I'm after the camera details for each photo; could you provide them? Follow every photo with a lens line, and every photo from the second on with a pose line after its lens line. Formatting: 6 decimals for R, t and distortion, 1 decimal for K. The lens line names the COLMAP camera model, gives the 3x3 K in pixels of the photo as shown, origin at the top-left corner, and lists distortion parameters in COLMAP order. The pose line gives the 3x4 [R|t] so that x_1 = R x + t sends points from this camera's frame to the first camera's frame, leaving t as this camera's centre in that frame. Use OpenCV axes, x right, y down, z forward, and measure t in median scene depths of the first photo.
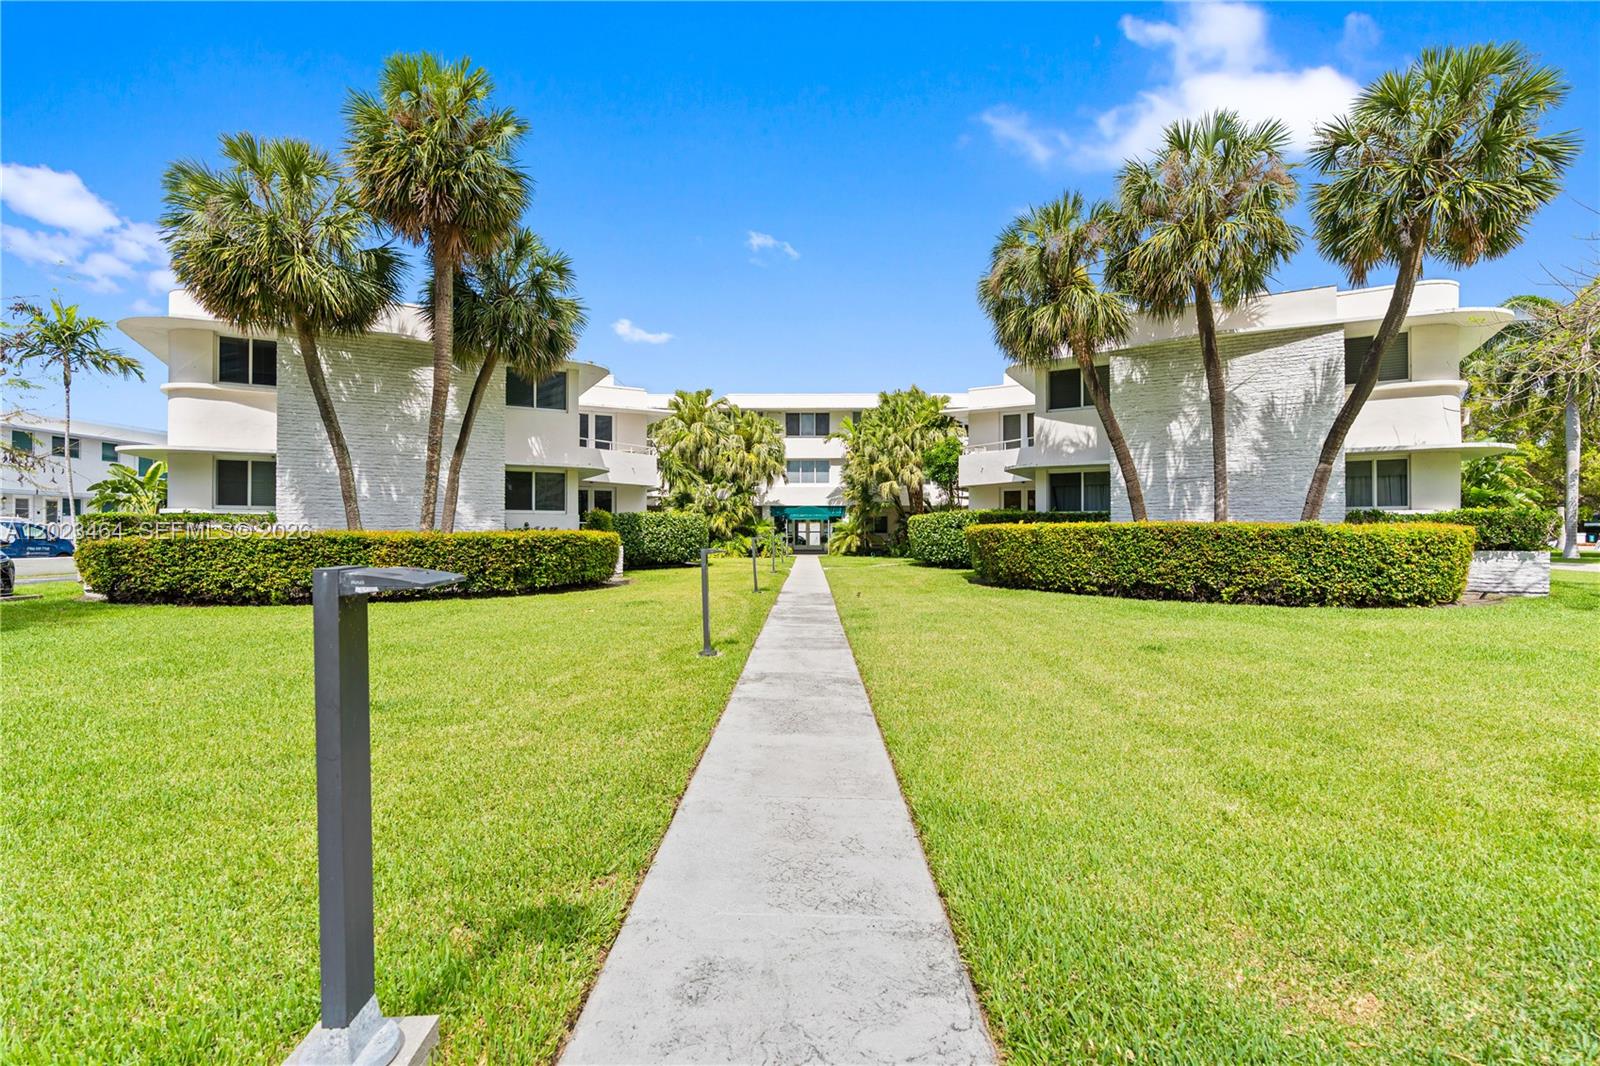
lens RADIAL K [[723.9, 0, 799.7], [0, 723.9, 524.8], [0, 0, 1]] dist [0.004207, 0.000139]
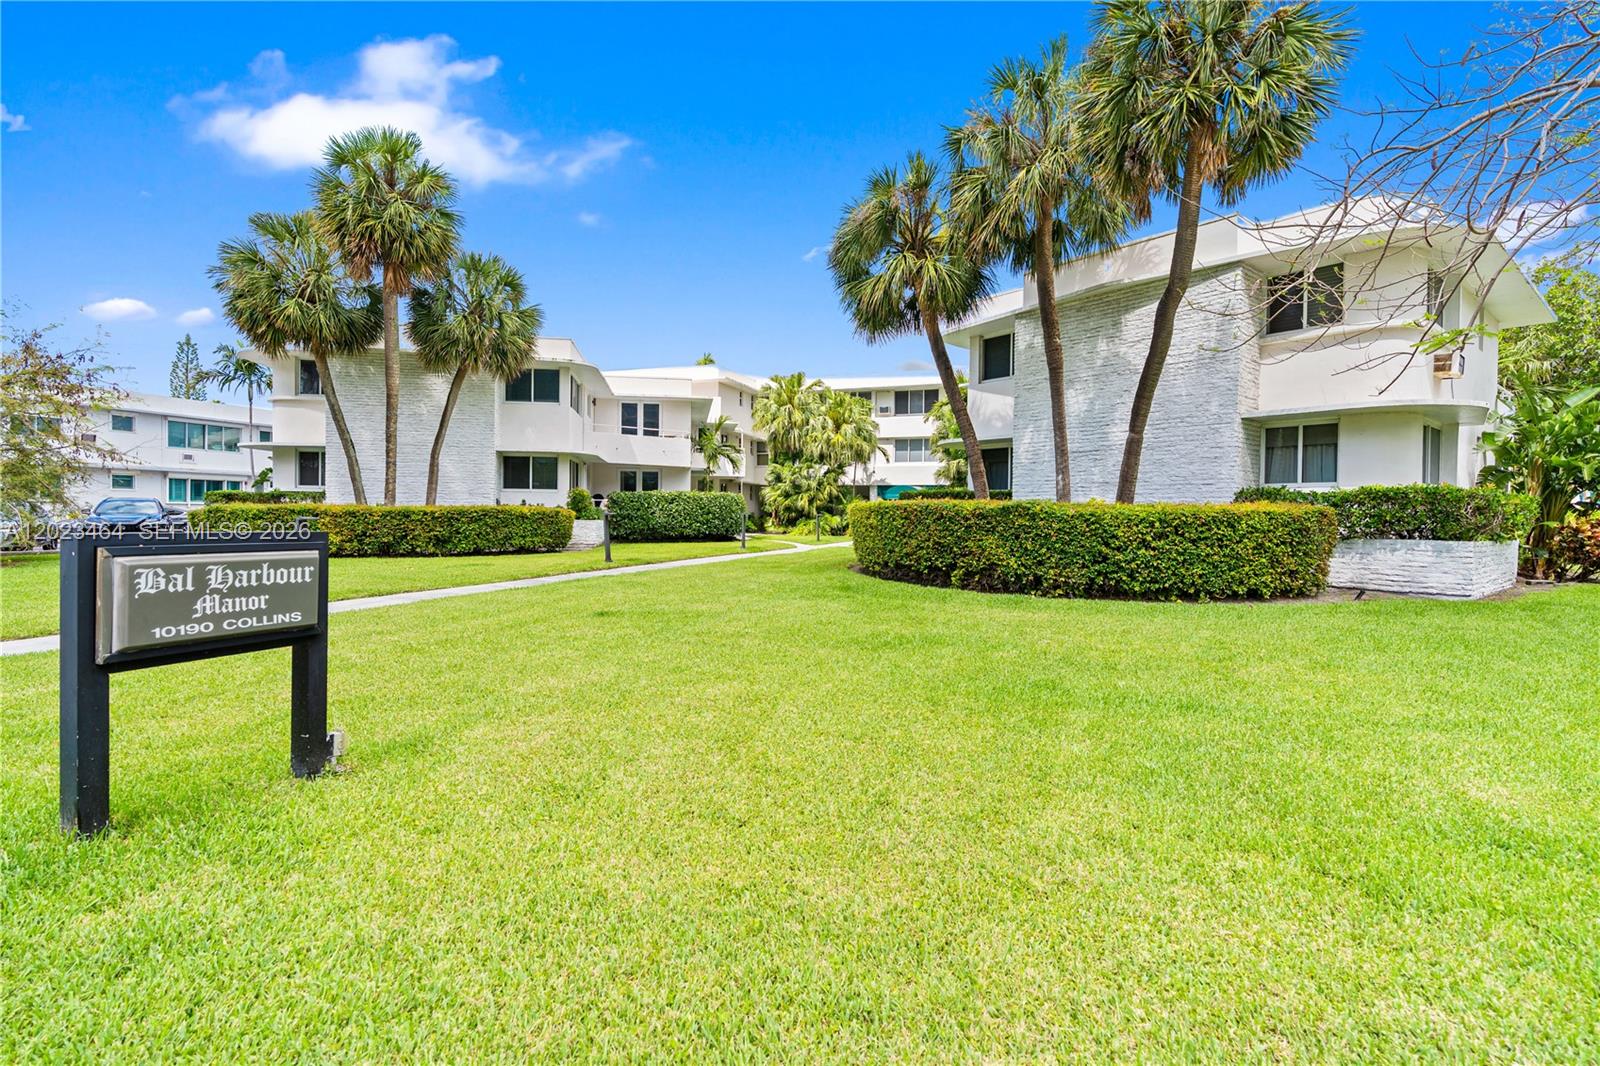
lens RADIAL K [[723.9, 0, 789.3], [0, 723.9, 531.9], [0, 0, 1]] dist [0.004207, 0.000139]
pose [[0.940101, 0.019487, -0.340338, 0.441555], [-0.006839, 0.999242, 0.038323, 0.001659], [0.340826, -0.033700, 0.939522, 0.030841]]
